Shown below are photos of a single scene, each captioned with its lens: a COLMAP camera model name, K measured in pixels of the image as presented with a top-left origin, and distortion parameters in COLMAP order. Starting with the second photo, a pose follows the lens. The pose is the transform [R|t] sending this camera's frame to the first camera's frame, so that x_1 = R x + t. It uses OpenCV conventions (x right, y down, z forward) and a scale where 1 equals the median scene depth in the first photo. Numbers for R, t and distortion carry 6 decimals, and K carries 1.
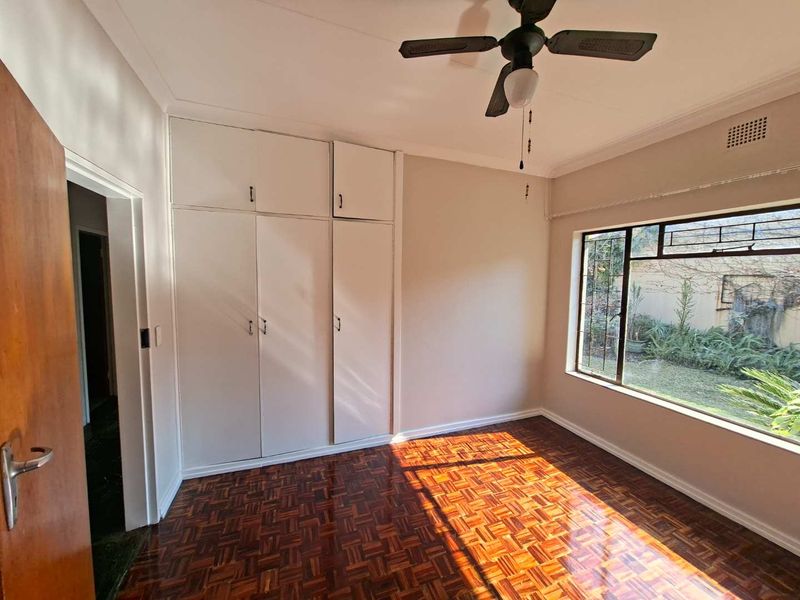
lens RADIAL K [[317.0, 0, 400.0], [0, 317.0, 300.0], [0, 0, 1]] dist [-0.000652, 0.000038]
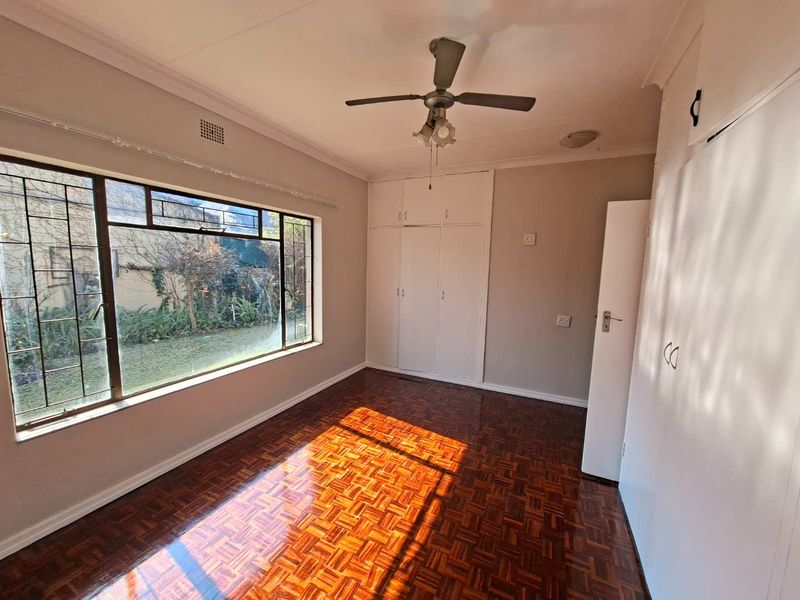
lens RADIAL K [[317.0, 0, 400.0], [0, 317.0, 300.0], [0, 0, 1]] dist [-0.000652, 0.000038]
pose [[-0.694866, -0.104464, 0.711511, -0.267714], [0.028035, 0.984706, 0.171954, -0.067309], [-0.718592, 0.139432, -0.681310, 1.095602]]
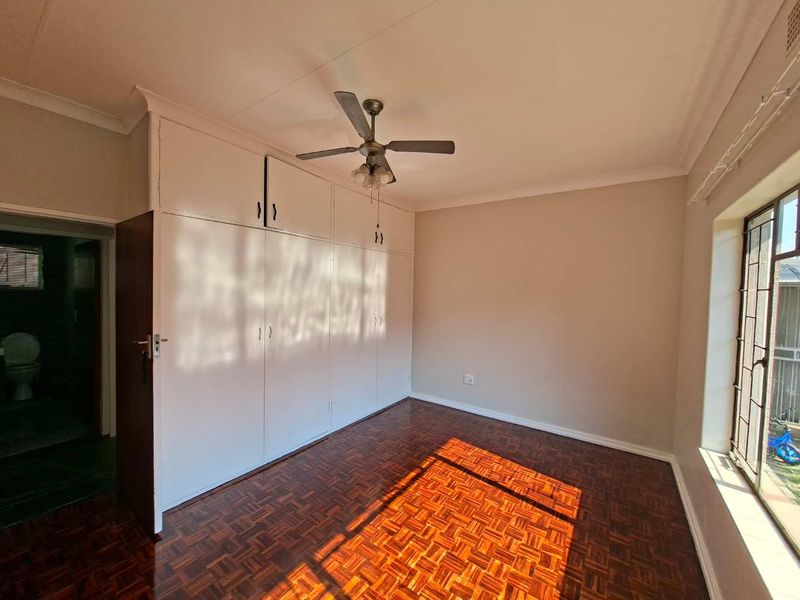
lens RADIAL K [[317.0, 0, 400.0], [0, 317.0, 300.0], [0, 0, 1]] dist [-0.000652, 0.000038]
pose [[0.566639, 0.033372, -0.823290, 0.855843], [-0.085477, 0.996169, -0.018451, 0.004203], [0.819521, 0.080828, 0.567320, 0.189231]]
